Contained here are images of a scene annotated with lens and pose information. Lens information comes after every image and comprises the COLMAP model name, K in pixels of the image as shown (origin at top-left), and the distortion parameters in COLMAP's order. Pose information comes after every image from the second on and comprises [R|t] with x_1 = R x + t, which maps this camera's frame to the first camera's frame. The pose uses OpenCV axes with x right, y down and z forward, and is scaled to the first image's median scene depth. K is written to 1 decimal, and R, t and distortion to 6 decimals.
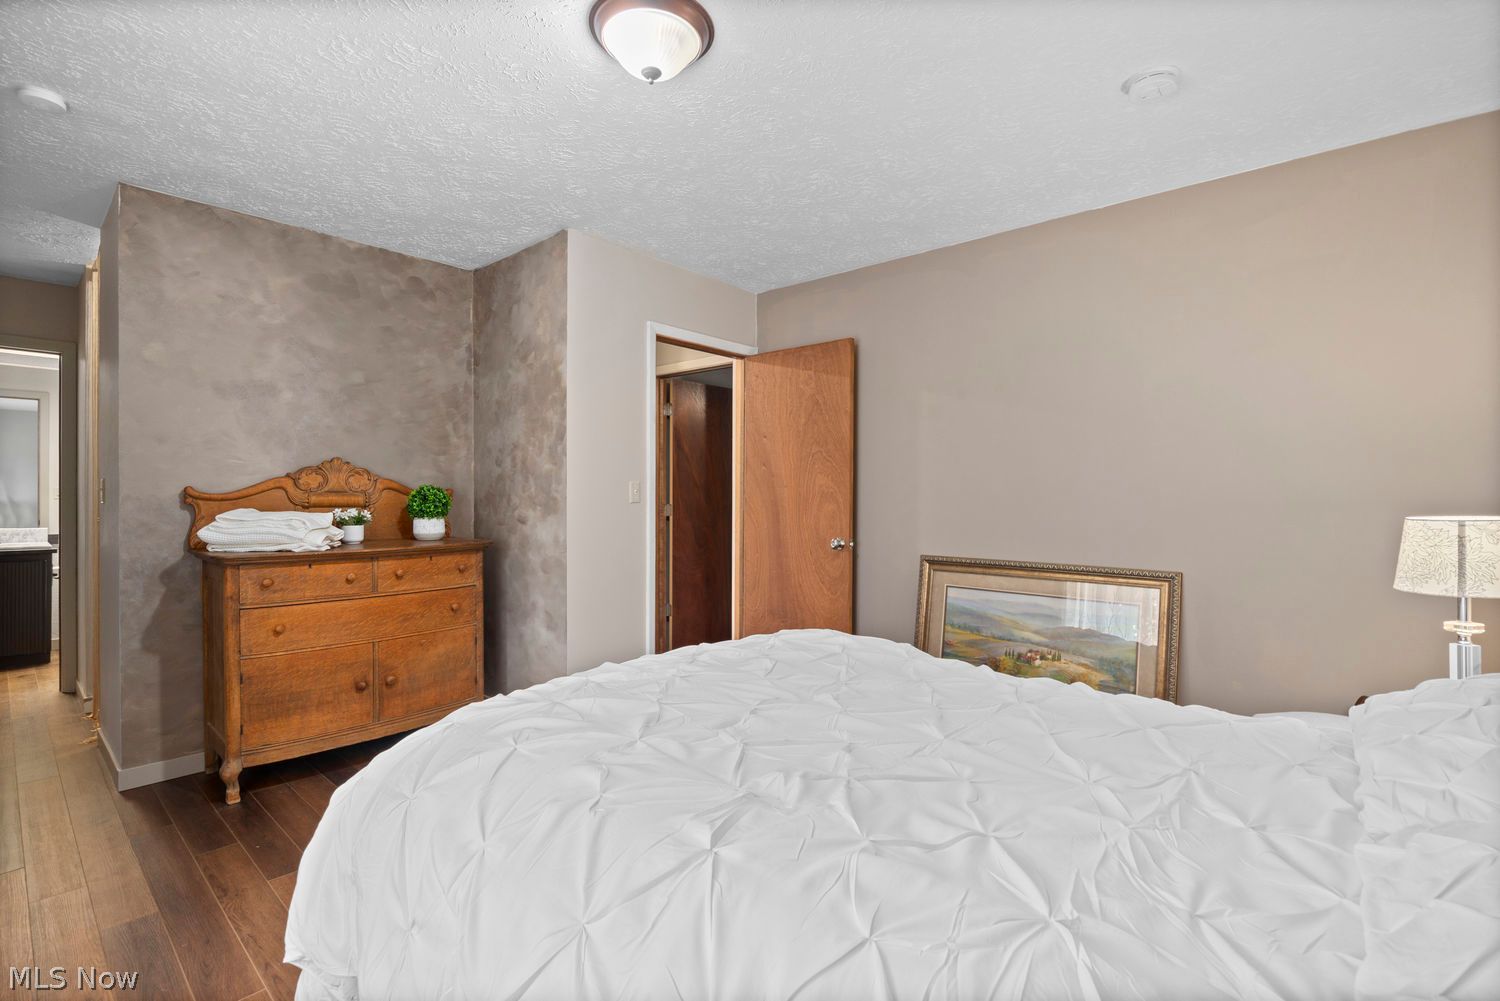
lens RADIAL K [[675.1, 0, 760.4], [0, 675.1, 506.4], [0, 0, 1]] dist [-0.013204, 0.000594]
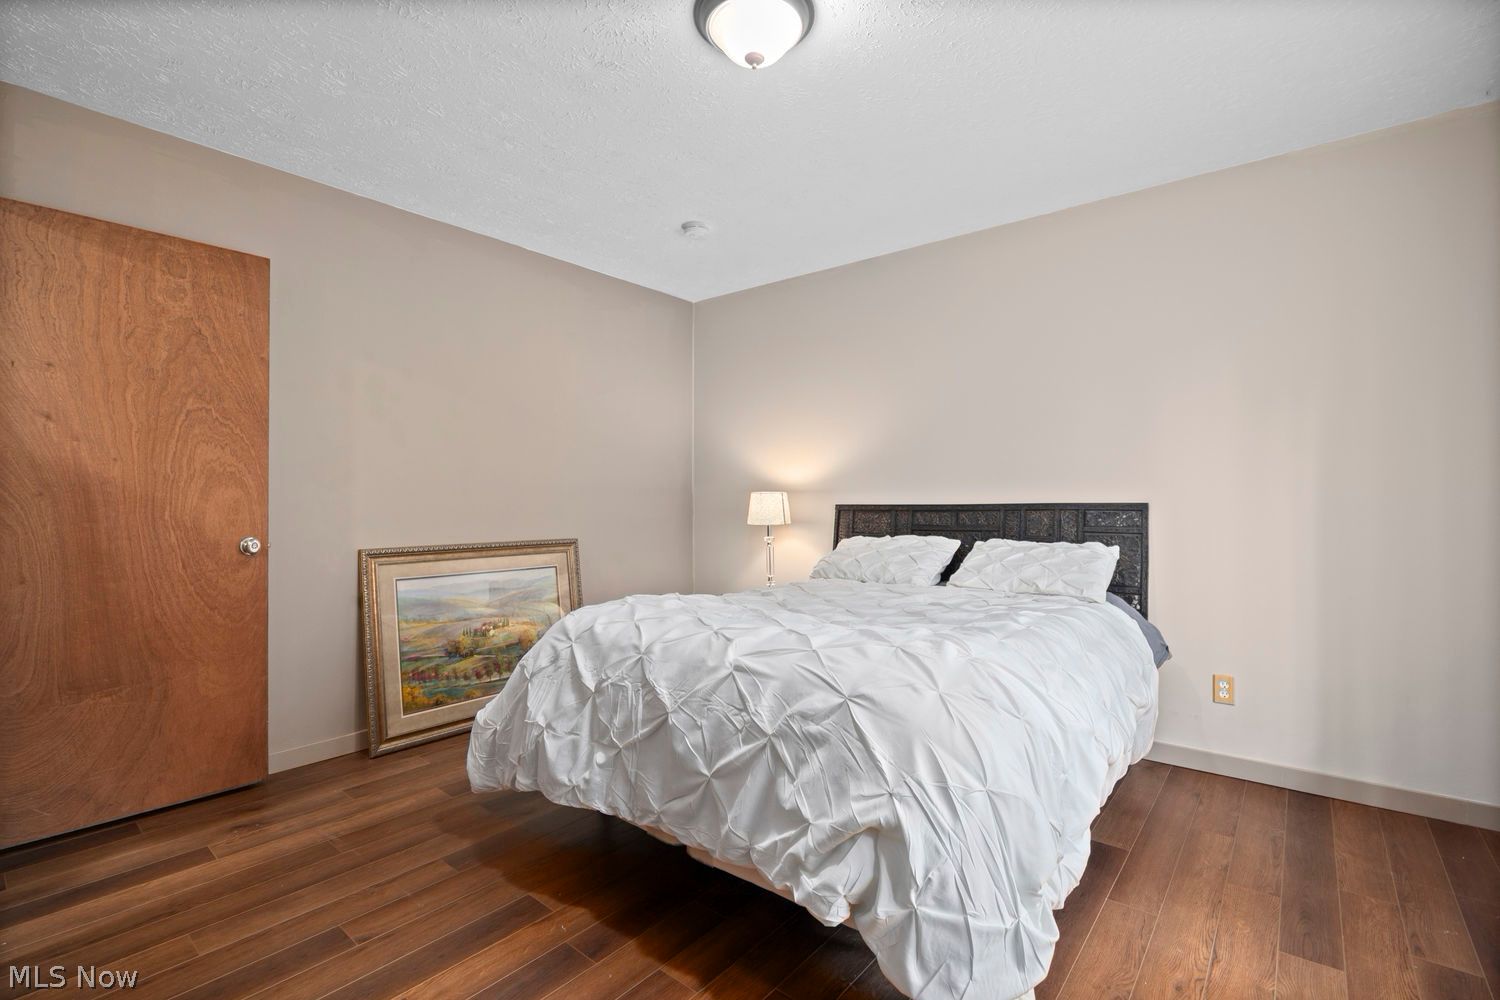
lens RADIAL K [[675.1, 0, 749.2], [0, 675.1, 492.0], [0, 0, 1]] dist [-0.013204, 0.000594]
pose [[-0.022551, -0.004877, 0.999734, -0.275500], [0.001097, 0.999987, 0.004902, -0.001783], [-0.999745, 0.001207, -0.022545, 0.234632]]
